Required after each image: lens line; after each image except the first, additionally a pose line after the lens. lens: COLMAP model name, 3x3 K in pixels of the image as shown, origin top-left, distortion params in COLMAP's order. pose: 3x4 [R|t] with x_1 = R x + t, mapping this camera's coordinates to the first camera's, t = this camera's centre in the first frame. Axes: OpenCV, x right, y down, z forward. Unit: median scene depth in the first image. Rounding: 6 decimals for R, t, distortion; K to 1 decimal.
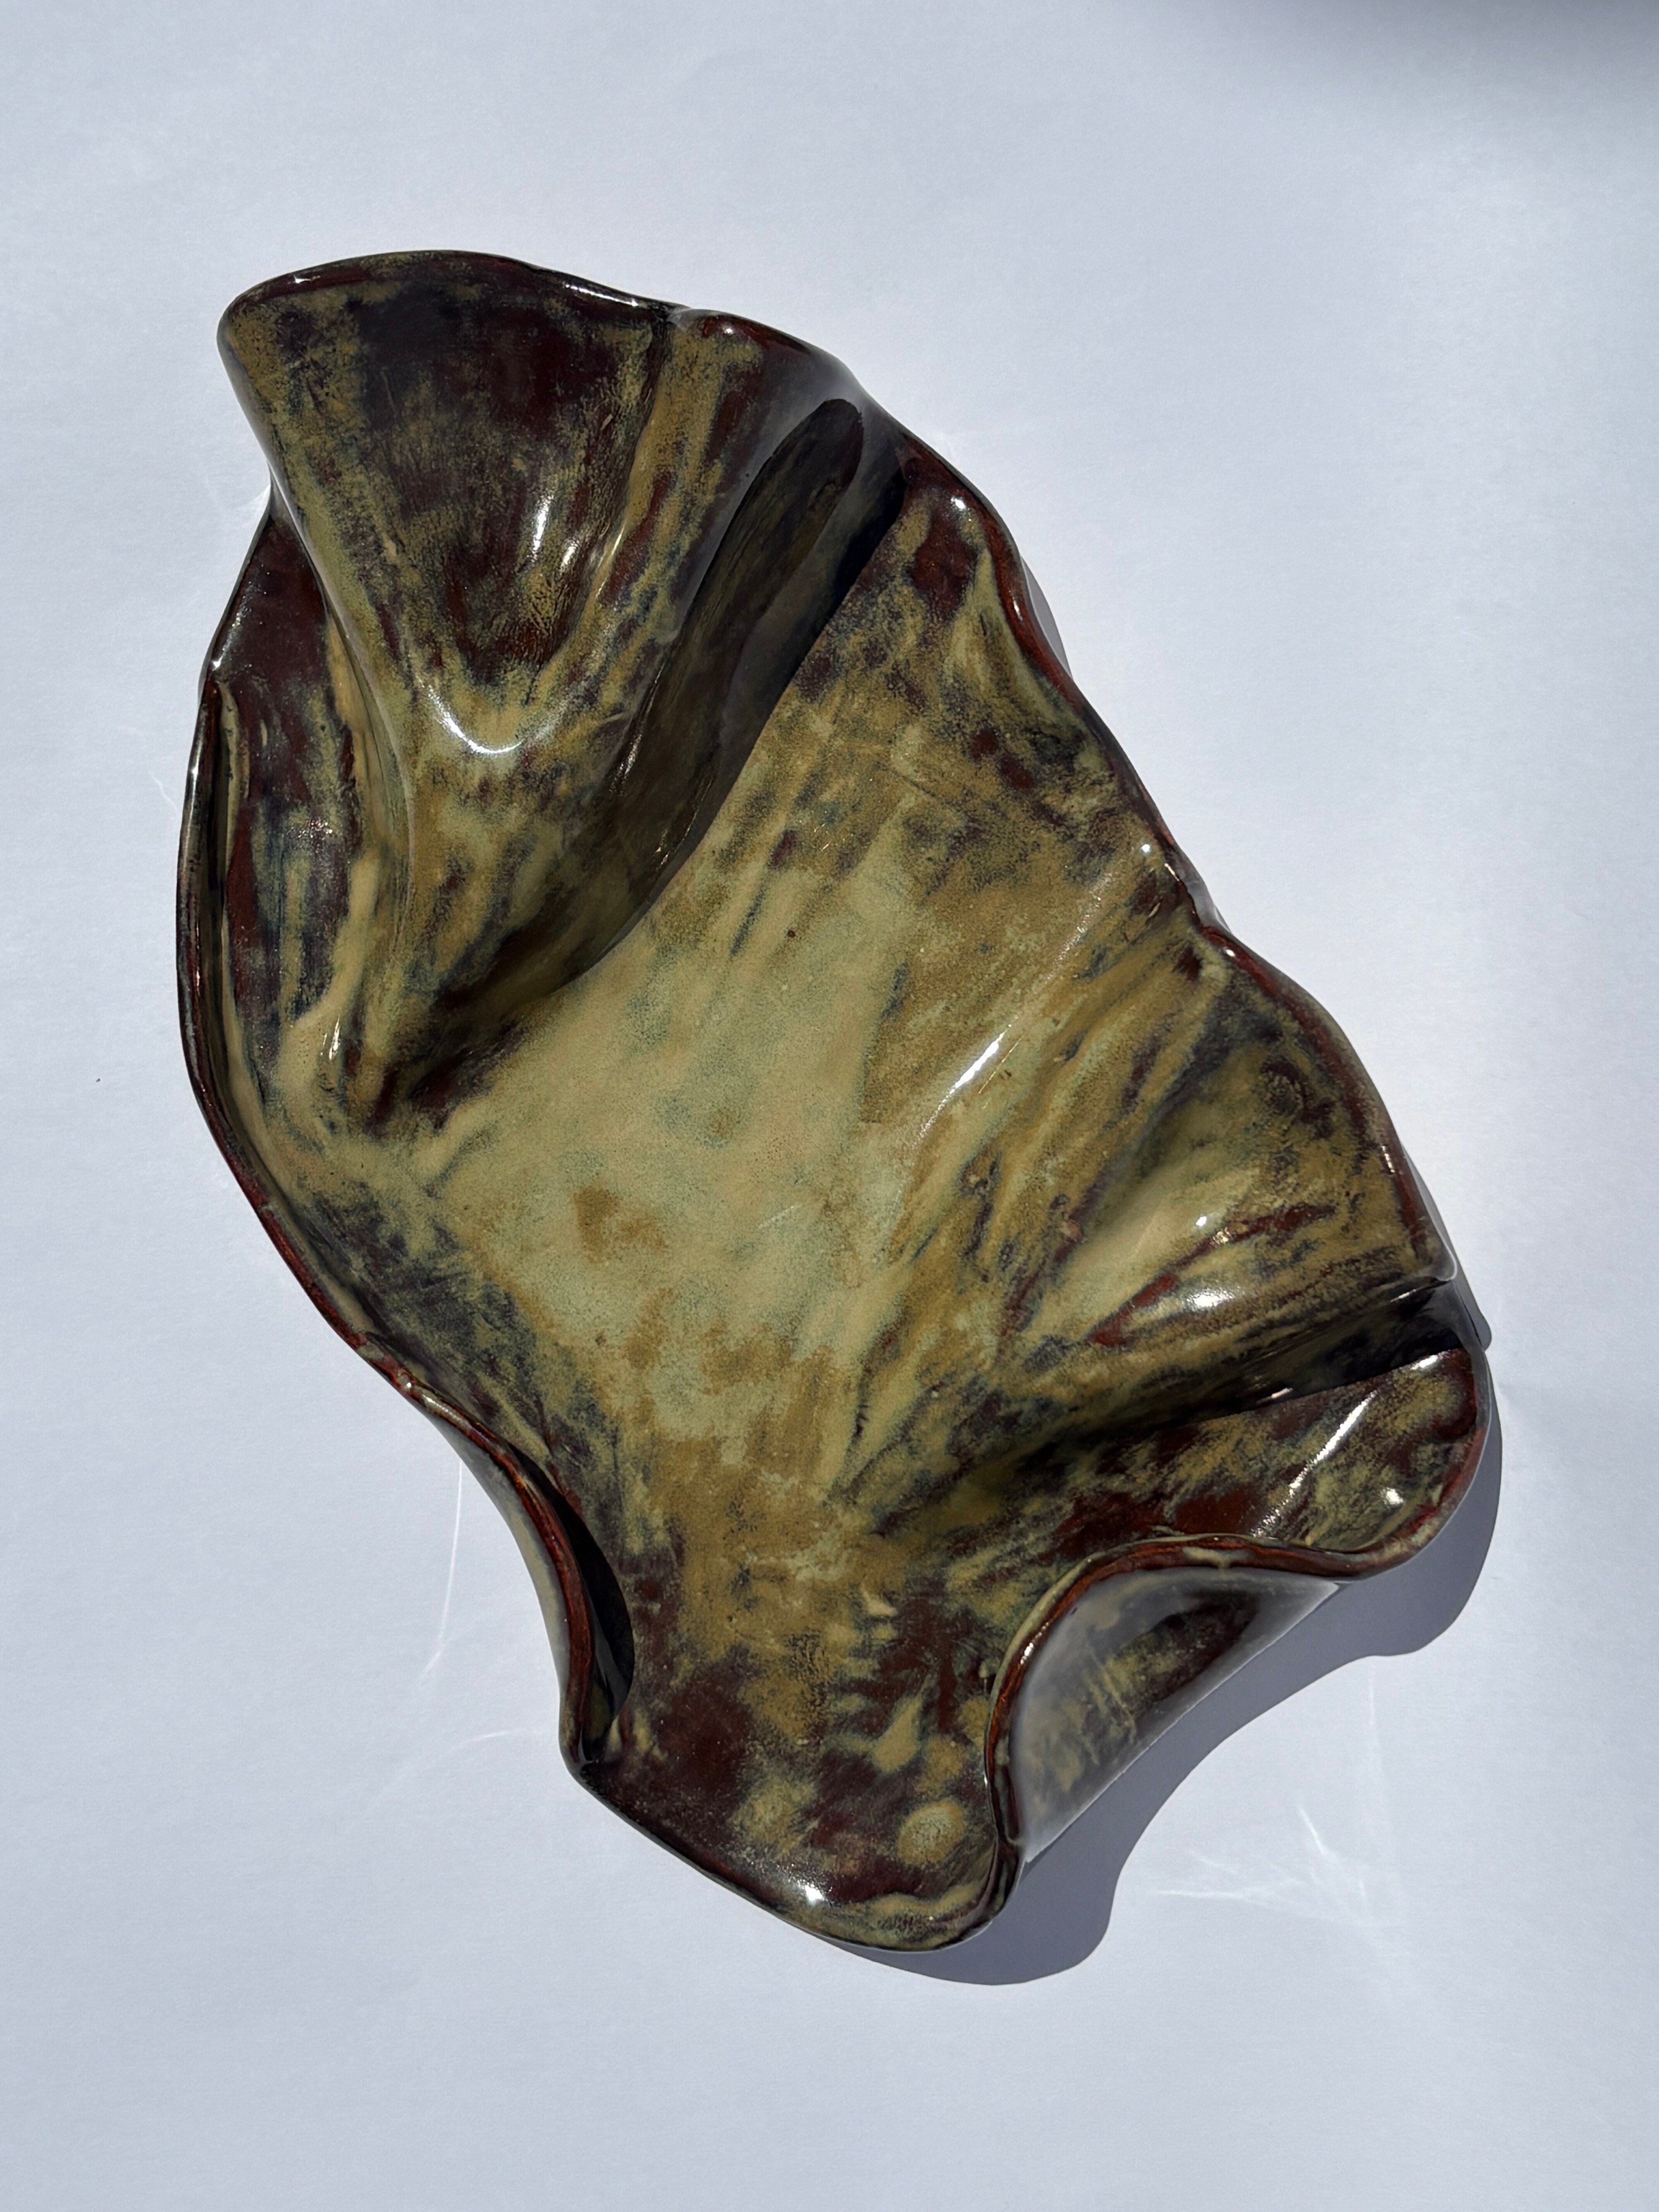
lens RADIAL K [[3392.0, 0, 779.6], [0, 3392.0, 1105.6], [0, 0, 1]] dist [0.223973, -1.084359]
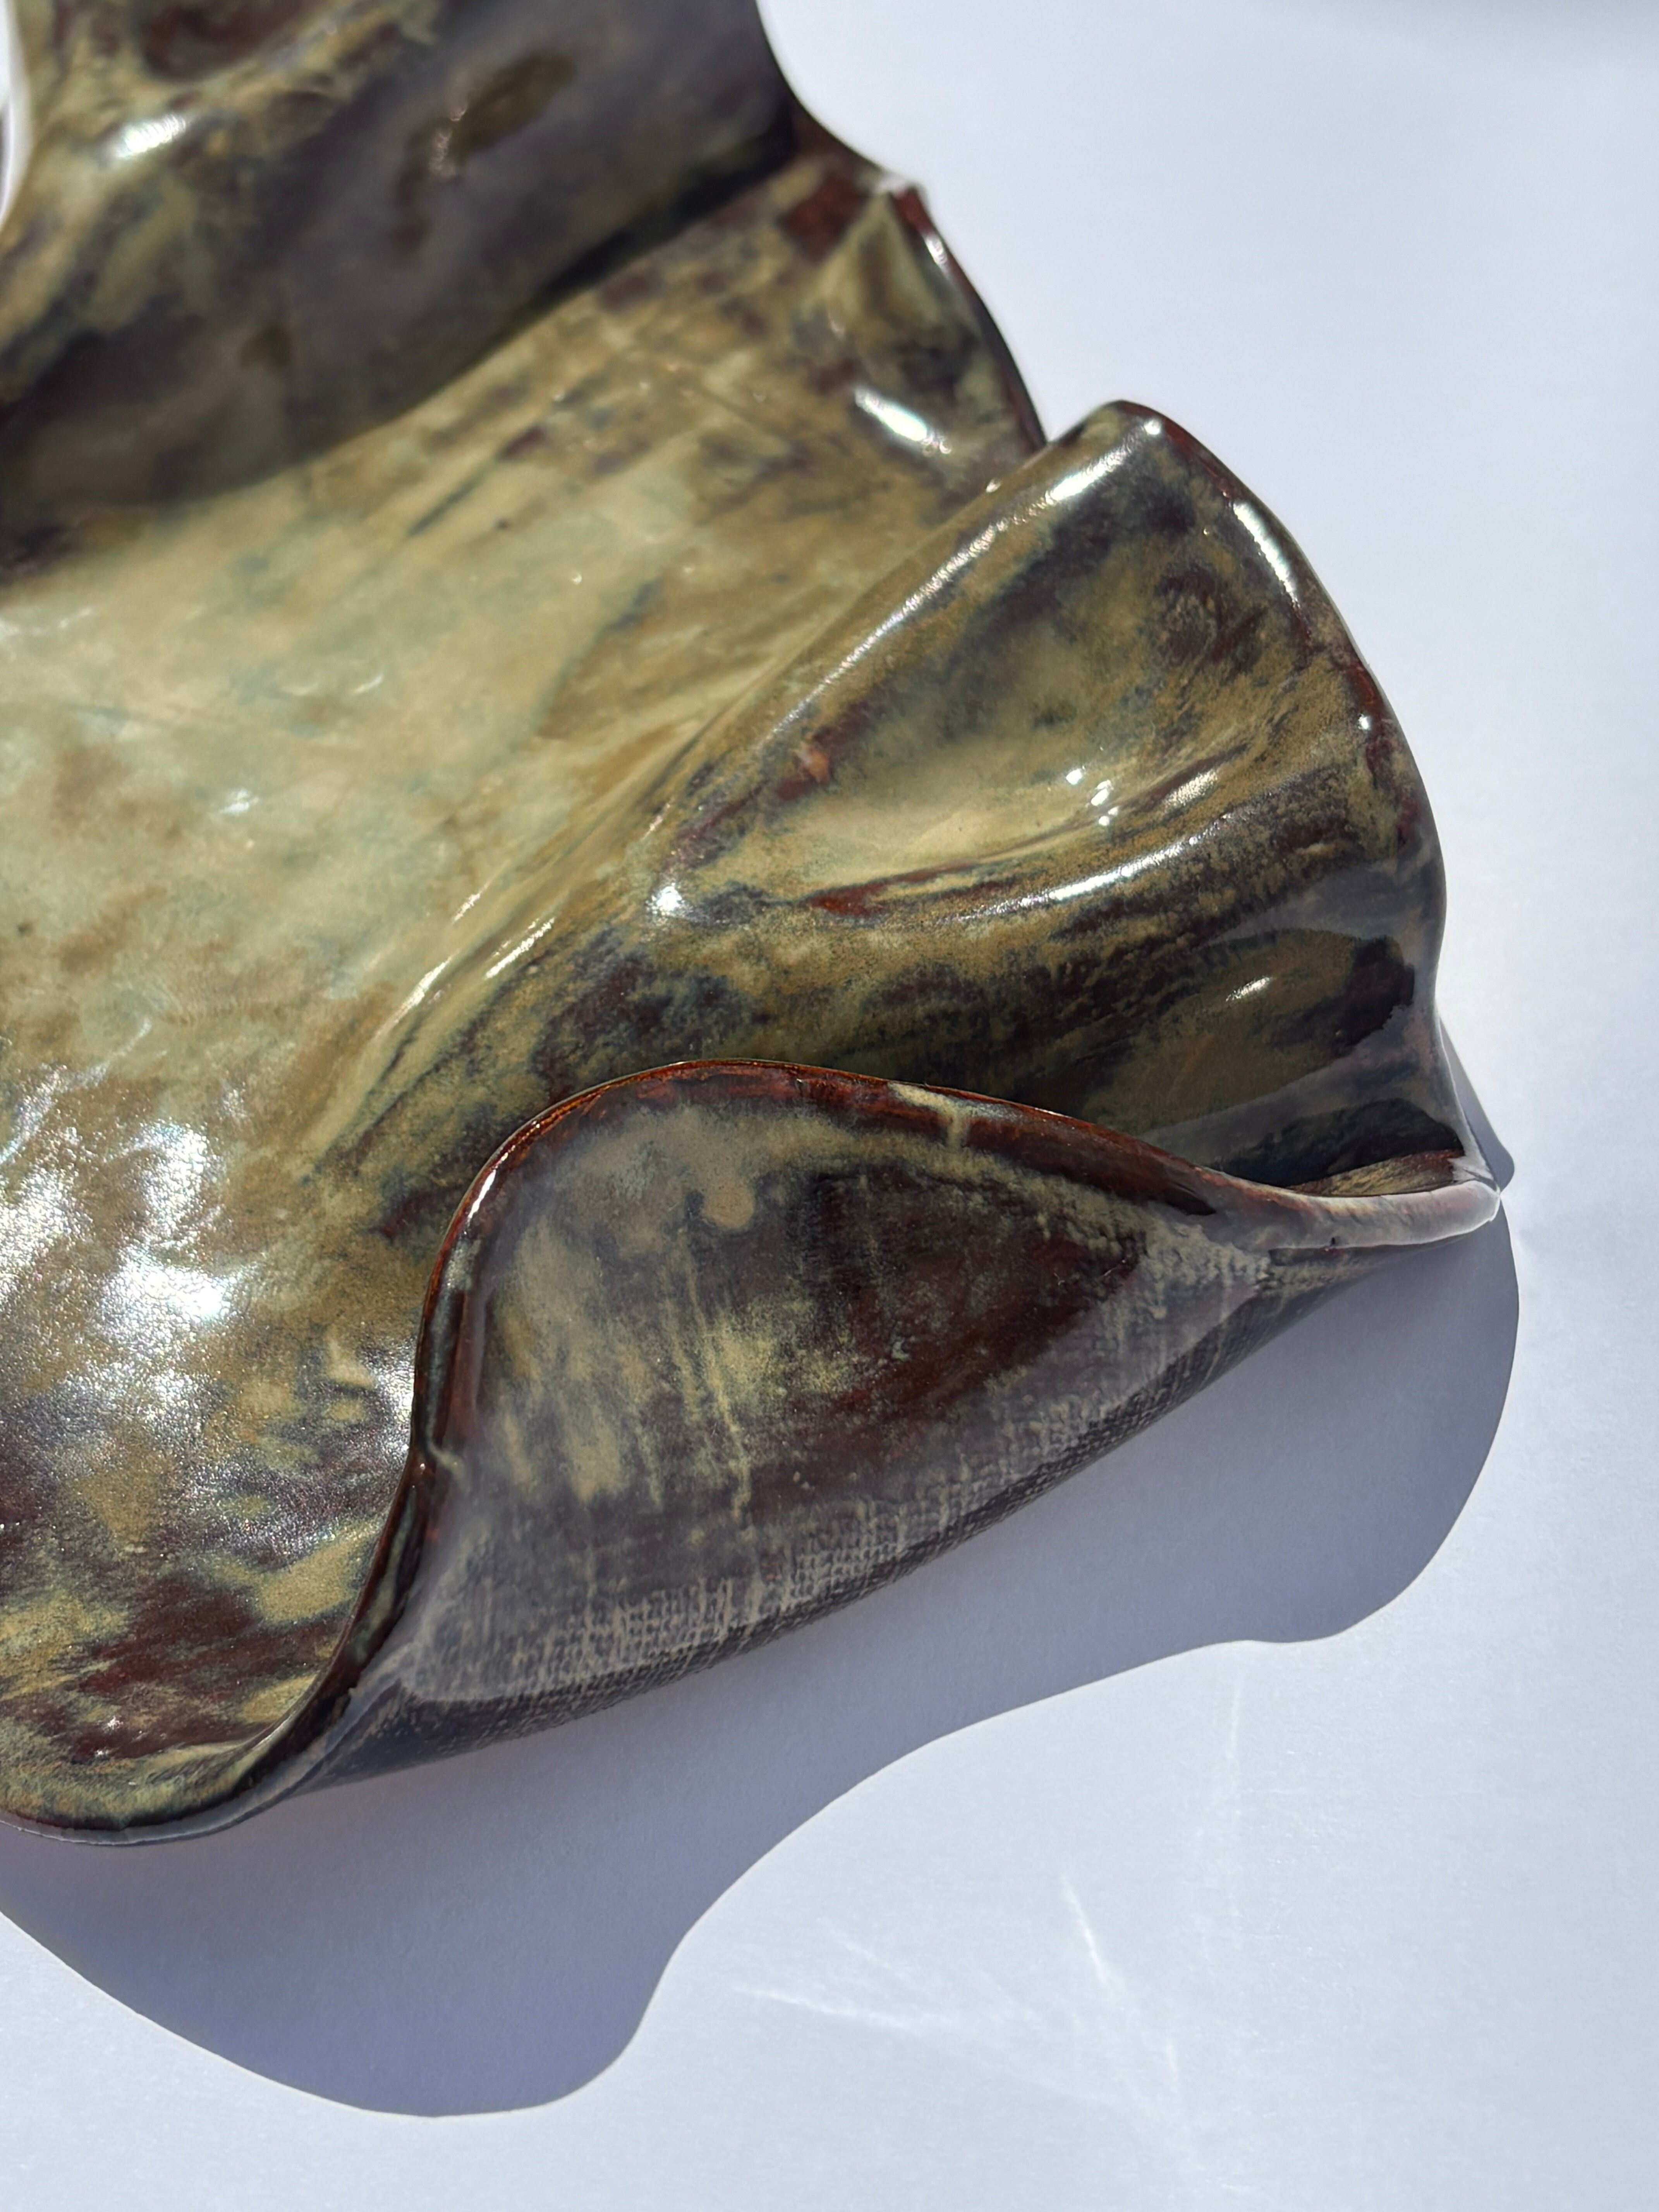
lens RADIAL K [[3392.0, 0, 779.6], [0, 3392.0, 1105.6], [0, 0, 1]] dist [0.223973, -1.084359]
pose [[0.979327, 0.149173, -0.136626, 0.167827], [-0.202247, 0.735210, -0.646964, 0.463654], [0.003939, 0.661221, 0.750181, 0.573512]]
